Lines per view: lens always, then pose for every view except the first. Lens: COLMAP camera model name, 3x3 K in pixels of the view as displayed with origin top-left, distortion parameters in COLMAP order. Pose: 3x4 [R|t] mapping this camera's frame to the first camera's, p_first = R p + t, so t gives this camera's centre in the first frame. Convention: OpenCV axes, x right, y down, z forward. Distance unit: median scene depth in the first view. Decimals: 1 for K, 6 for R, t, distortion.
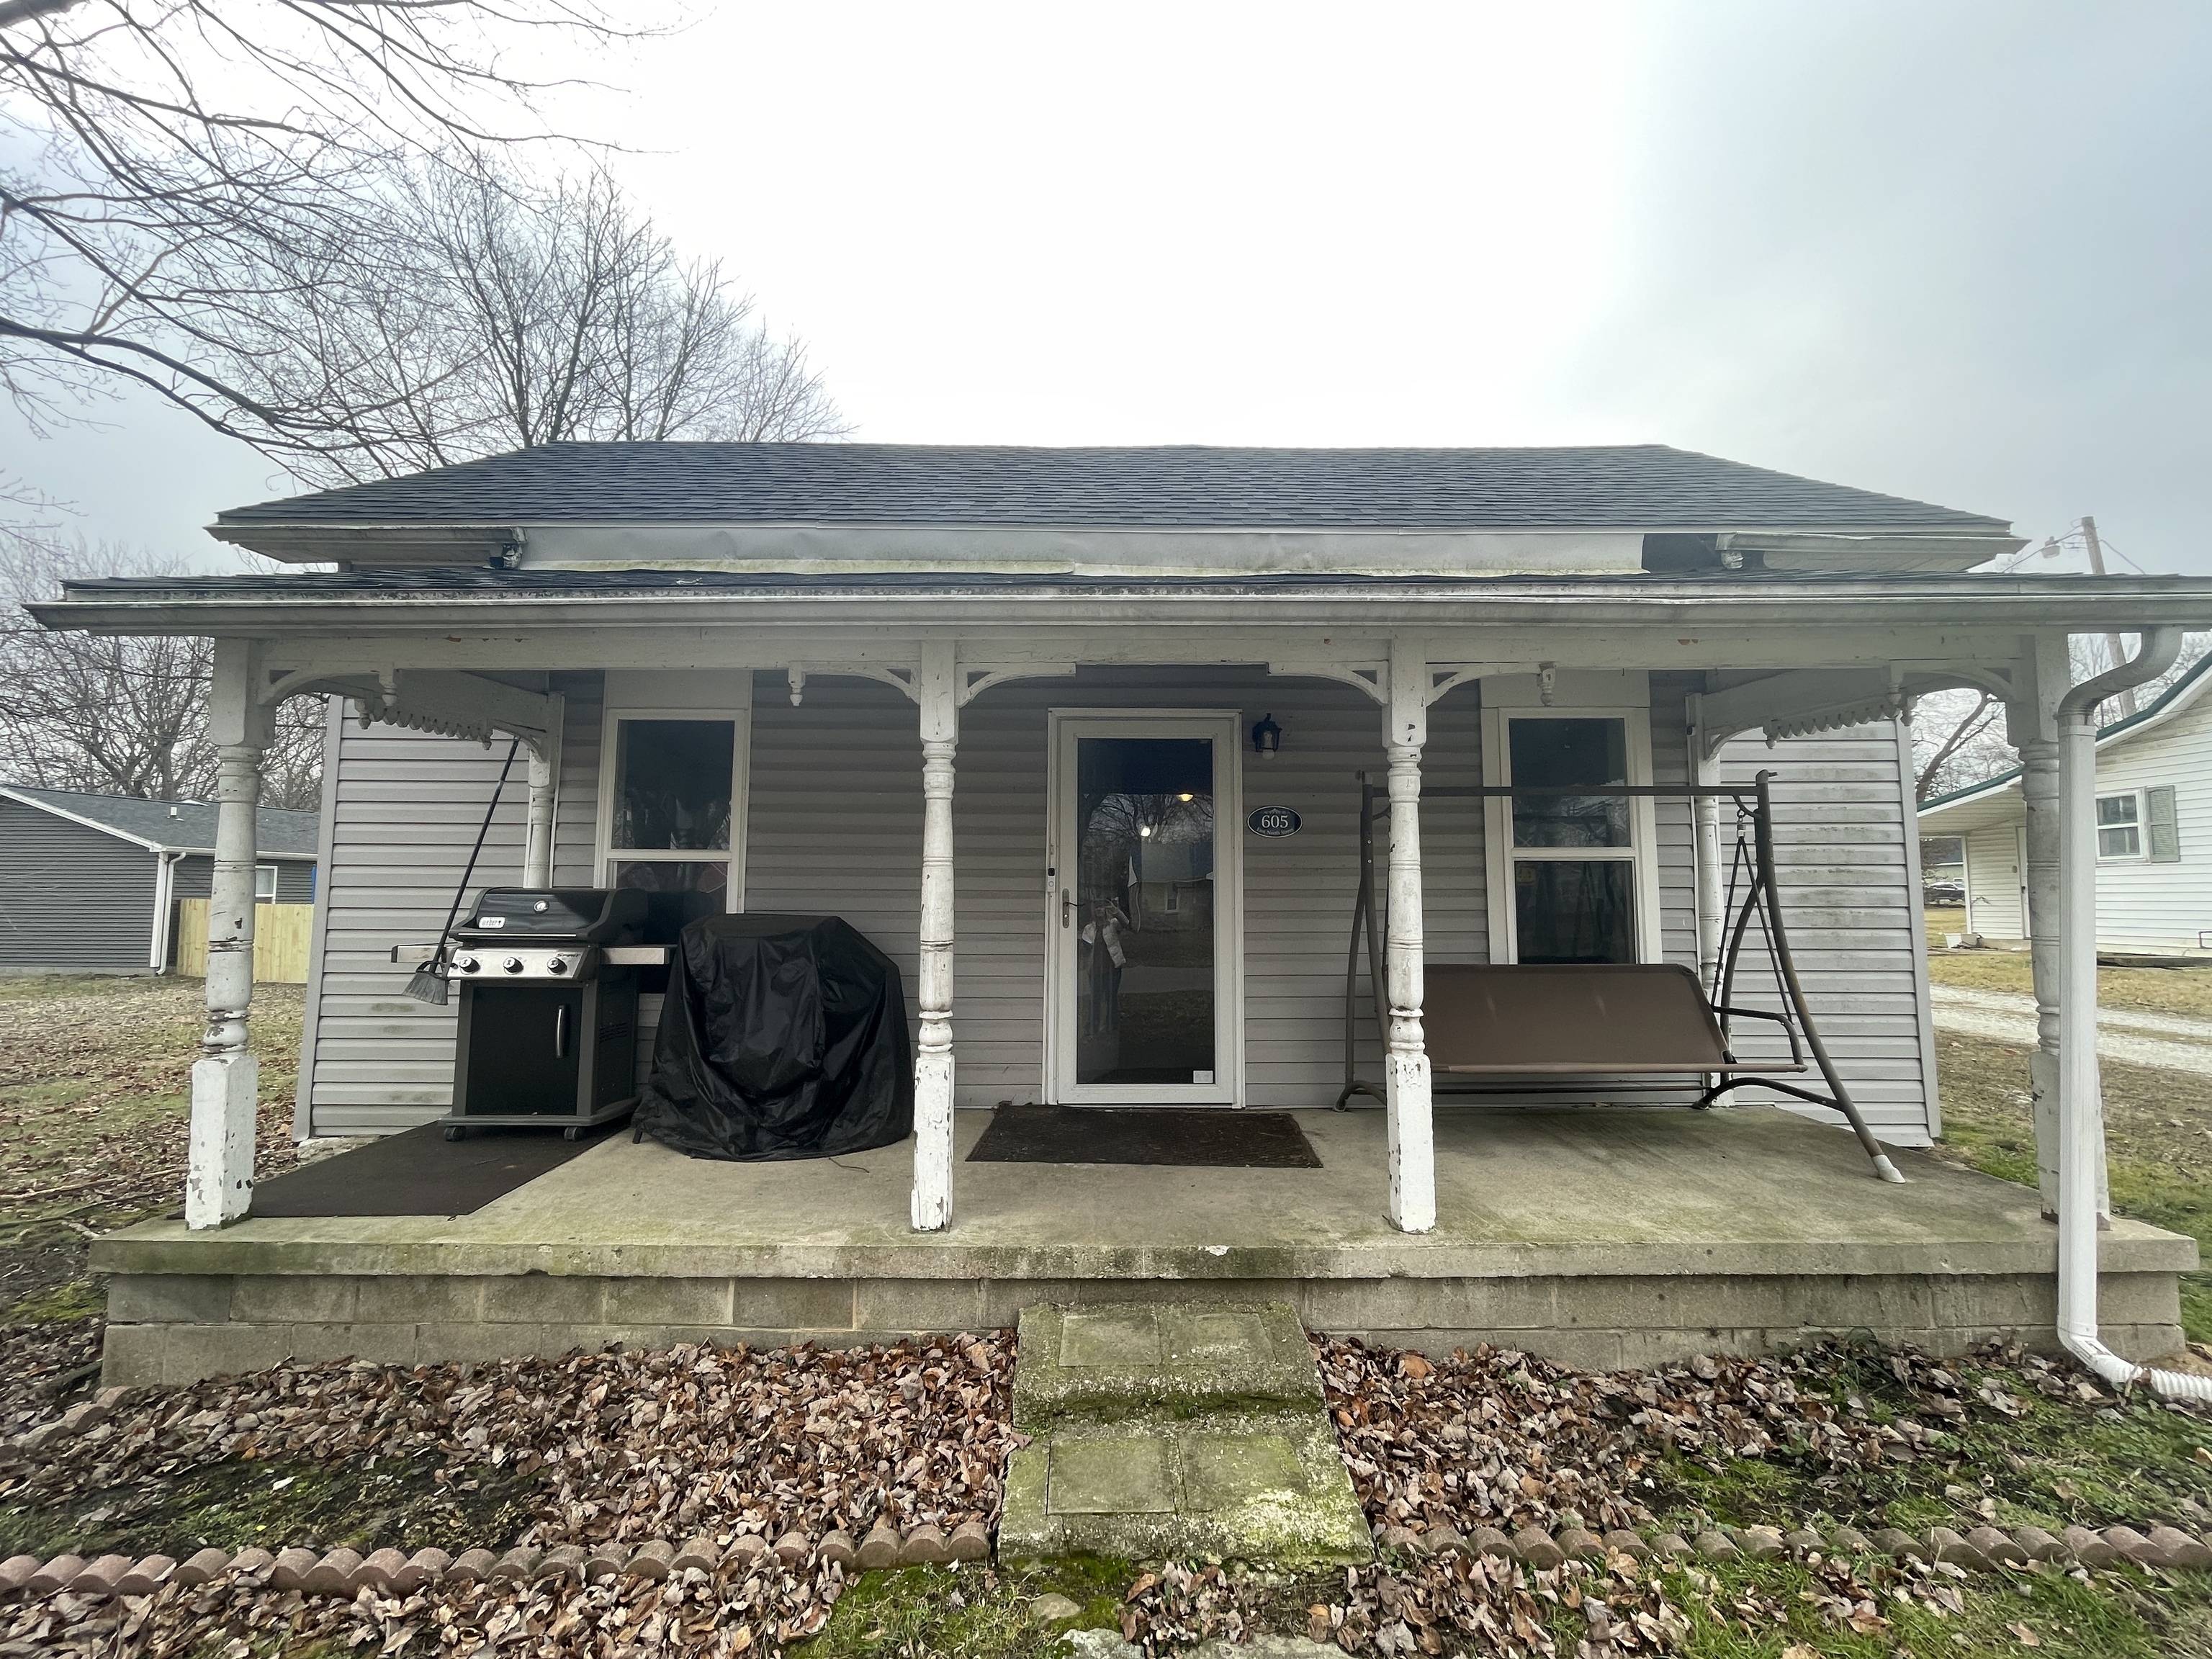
lens RADIAL K [[900.2, 0, 1108.0], [0, 900.2, 821.3], [0, 0, 1]] dist [-0.002382, -0.000013]
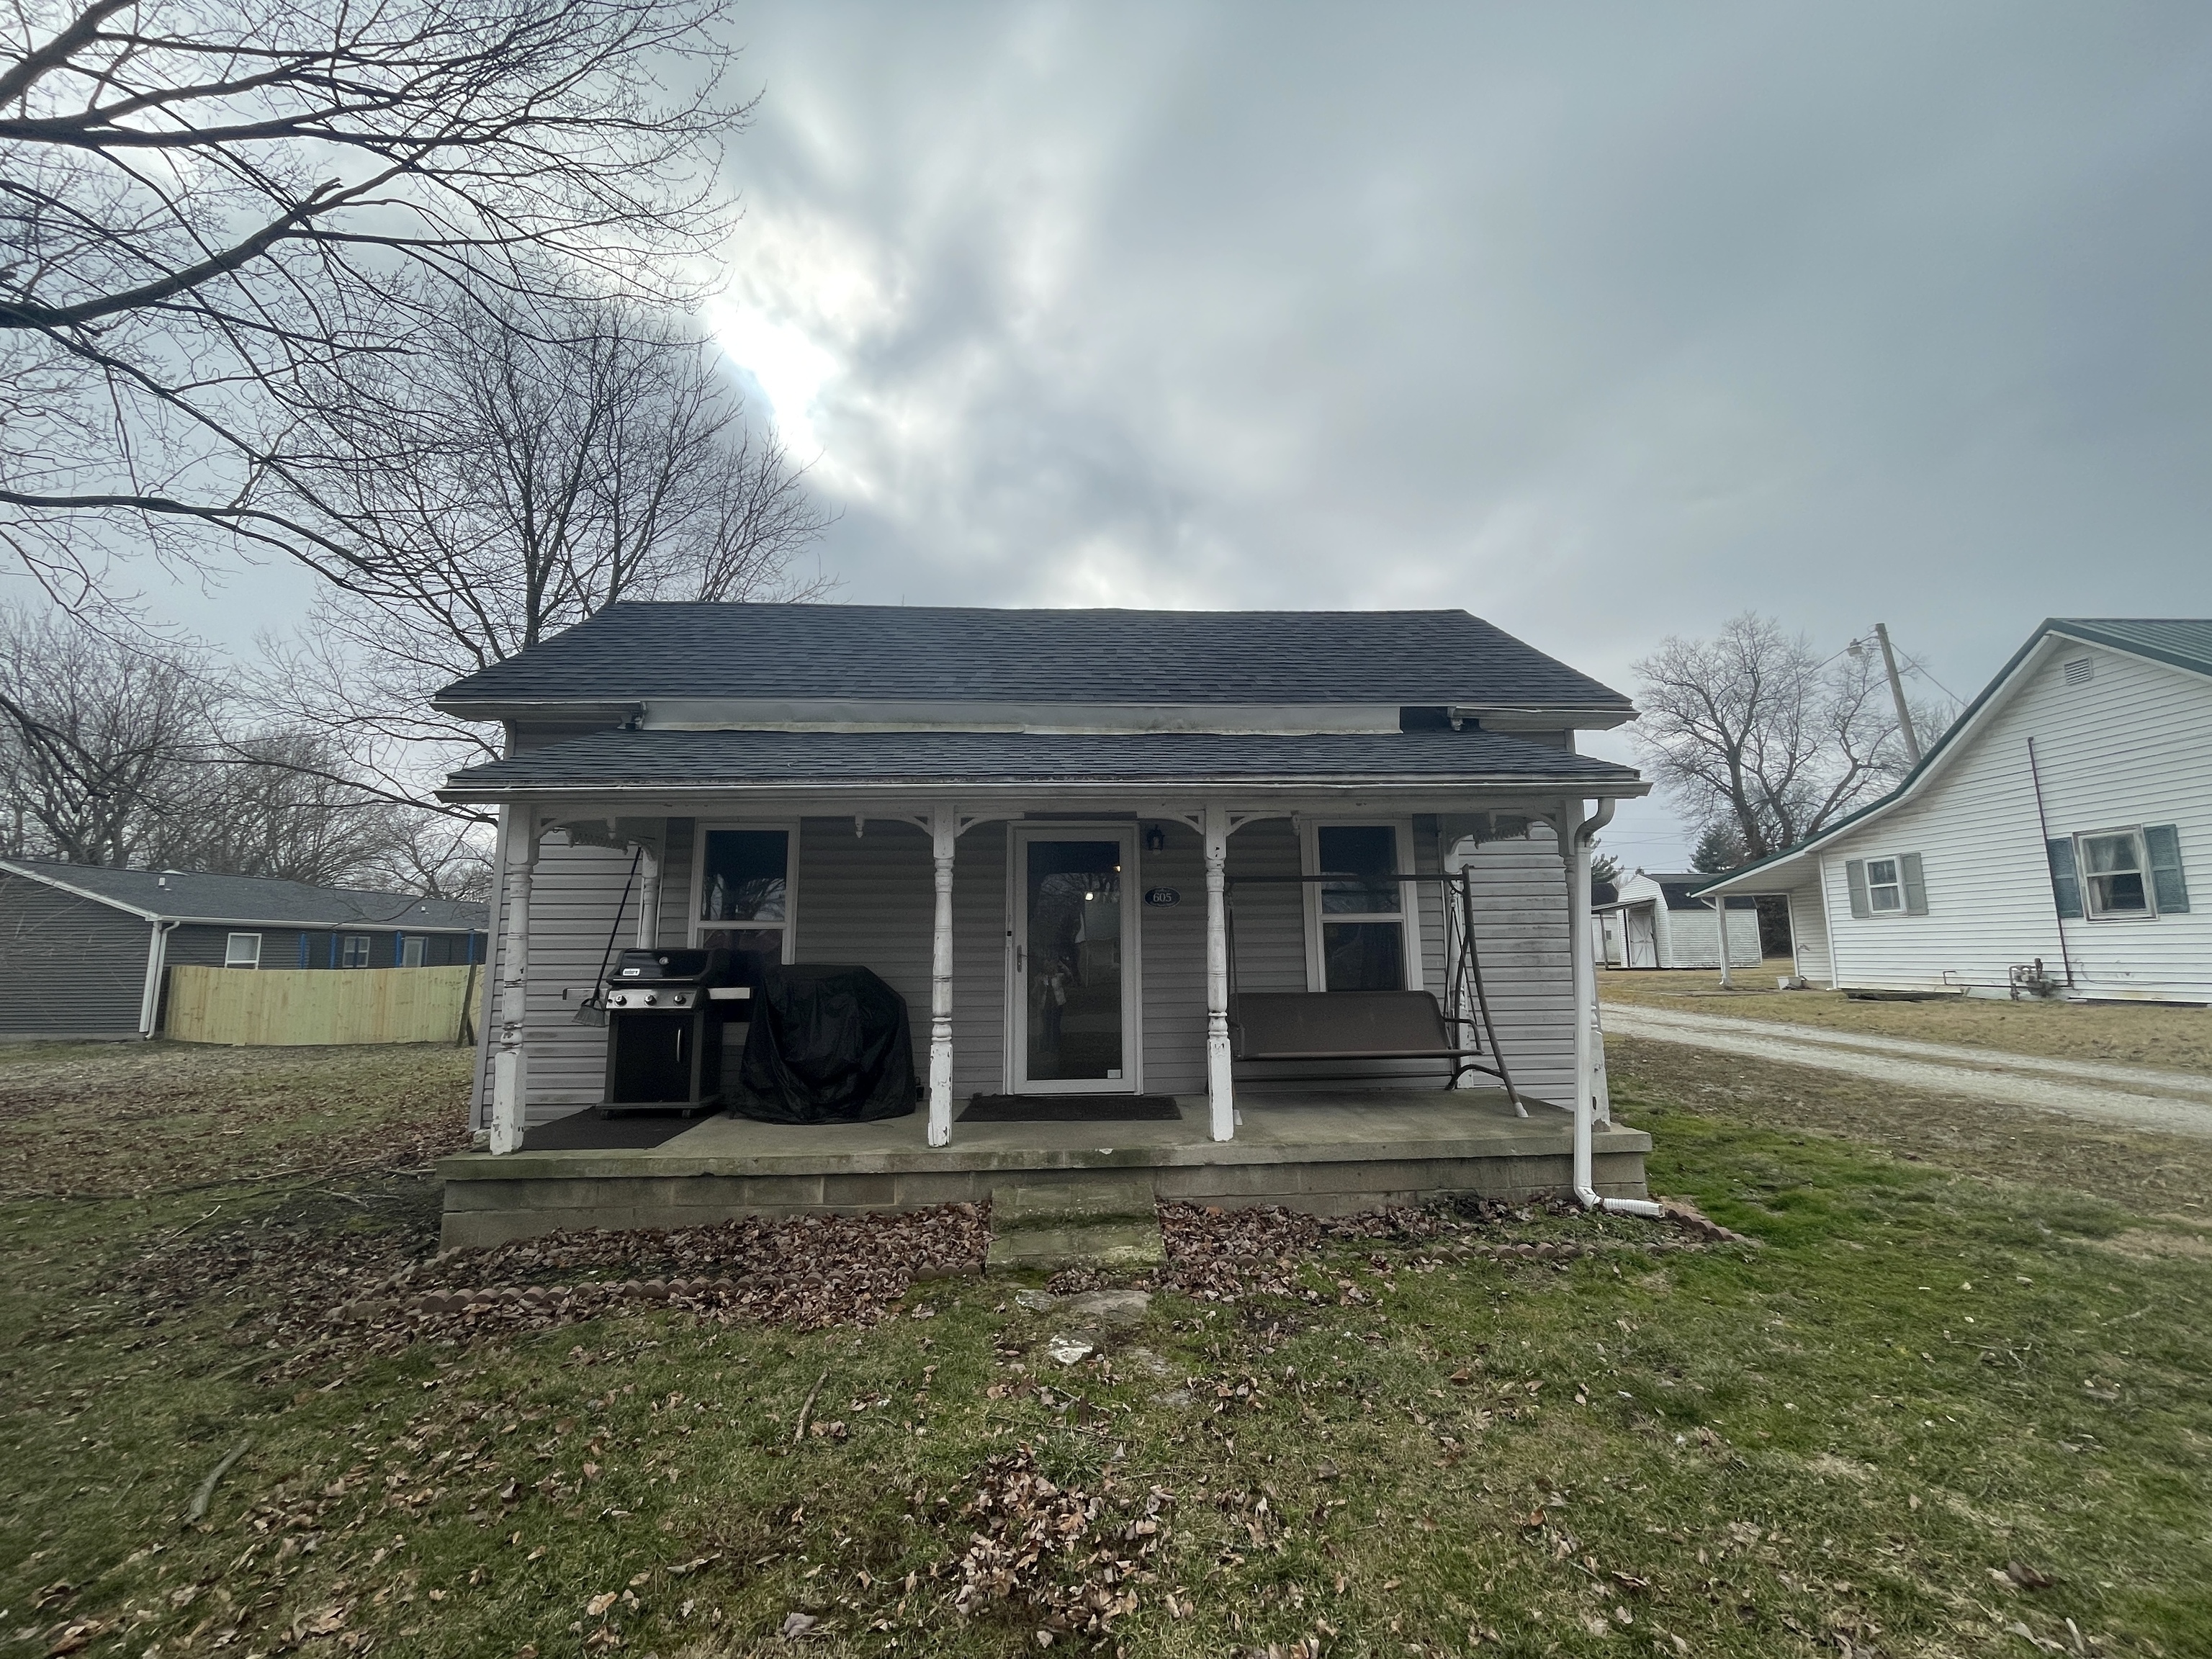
lens RADIAL K [[900.2, 0, 1108.5], [0, 900.2, 831.3], [0, 0, 1]] dist [-0.002382, -0.000013]
pose [[0.998694, -0.004579, 0.050893, 0.030371], [0.007264, 0.998584, -0.052708, -0.039094], [-0.050580, 0.053009, 0.997312, -0.589738]]
